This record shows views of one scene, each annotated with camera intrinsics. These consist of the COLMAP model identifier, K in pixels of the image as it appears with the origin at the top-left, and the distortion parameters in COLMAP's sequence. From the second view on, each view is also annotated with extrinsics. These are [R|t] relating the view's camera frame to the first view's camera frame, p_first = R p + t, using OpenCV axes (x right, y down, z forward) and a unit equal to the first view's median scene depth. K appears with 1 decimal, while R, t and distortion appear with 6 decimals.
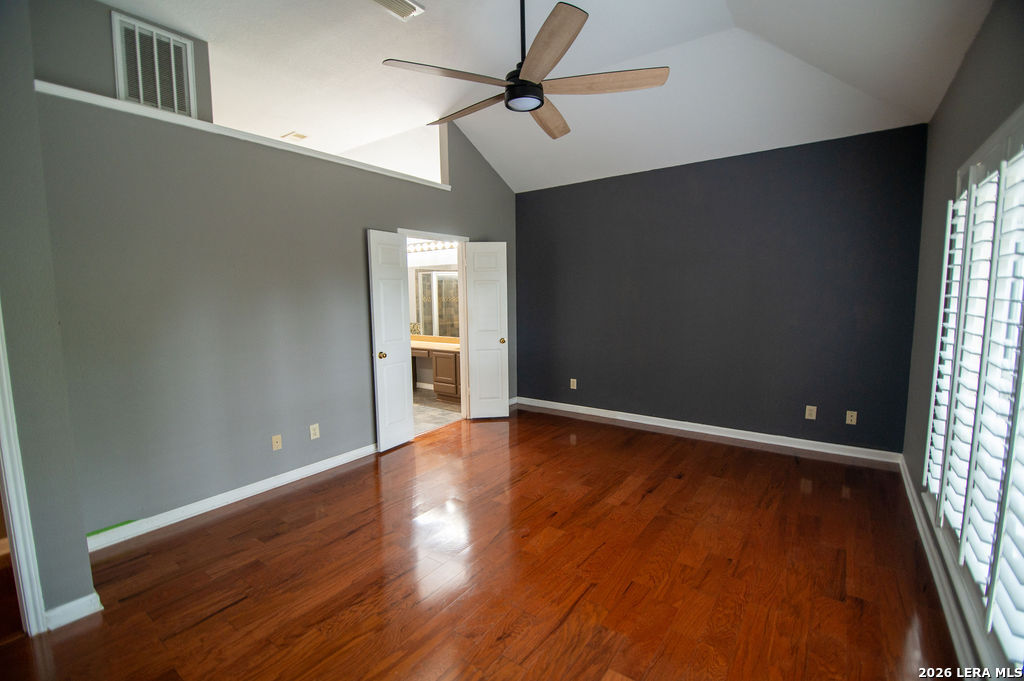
lens RADIAL K [[478.7, 0, 518.6], [0, 478.7, 345.0], [0, 0, 1]] dist [-0.000697, 0.000028]
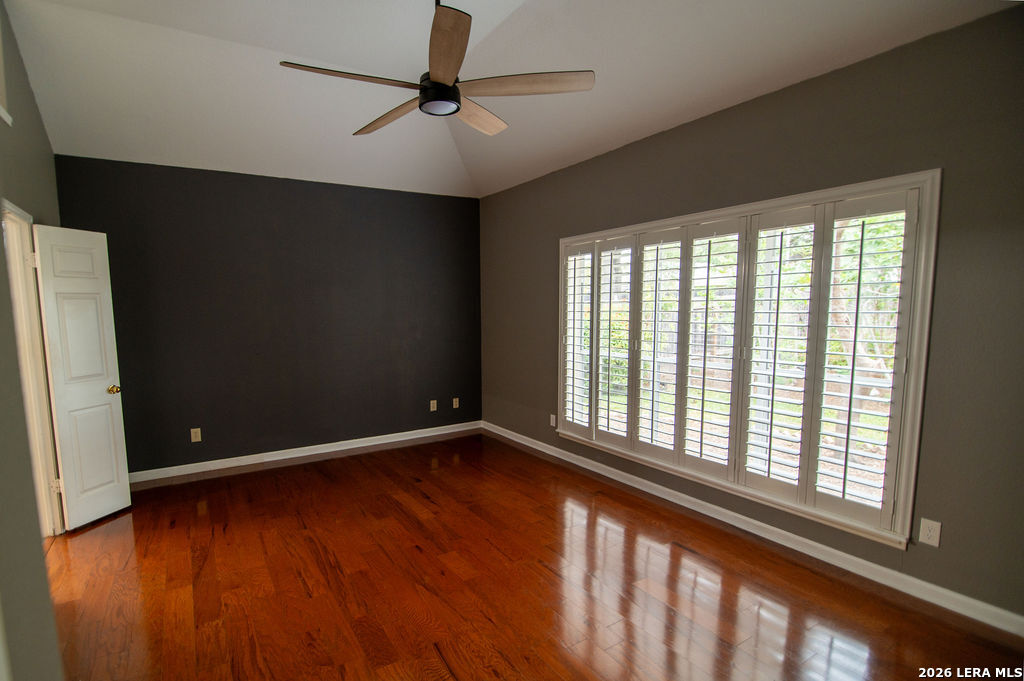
lens RADIAL K [[478.7, 0, 518.6], [0, 478.7, 345.0], [0, 0, 1]] dist [-0.000697, 0.000028]
pose [[0.350082, -0.062491, 0.934632, -0.523483], [0.104287, 0.994169, 0.027409, -0.033868], [-0.930896, 0.087875, 0.354558, 0.333868]]
